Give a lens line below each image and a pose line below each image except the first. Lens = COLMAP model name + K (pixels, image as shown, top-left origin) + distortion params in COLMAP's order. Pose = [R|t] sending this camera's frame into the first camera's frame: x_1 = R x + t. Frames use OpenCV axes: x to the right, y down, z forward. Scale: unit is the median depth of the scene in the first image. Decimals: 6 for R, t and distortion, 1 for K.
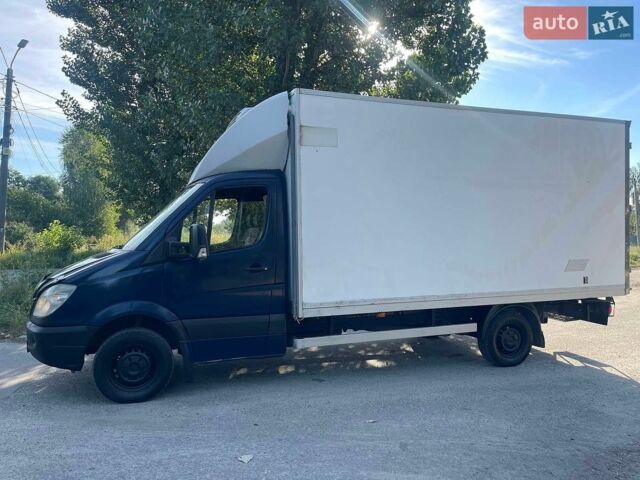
lens RADIAL K [[576.5, 0, 320.0], [0, 576.5, 240.0], [0, 0, 1]] dist [0.028667, -0.003396]
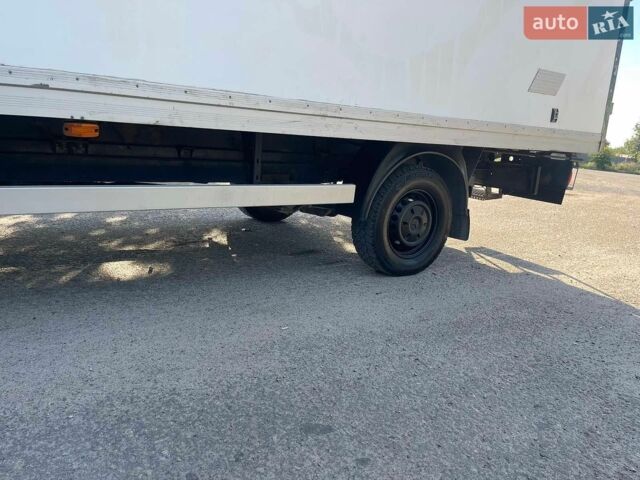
lens RADIAL K [[576.5, 0, 320.0], [0, 576.5, 240.0], [0, 0, 1]] dist [0.028667, -0.003396]
pose [[0.970141, 0.017614, 0.241899, 0.126158], [-0.061687, 0.982481, 0.175858, 0.101047], [-0.234564, -0.185529, 0.954232, 0.527239]]
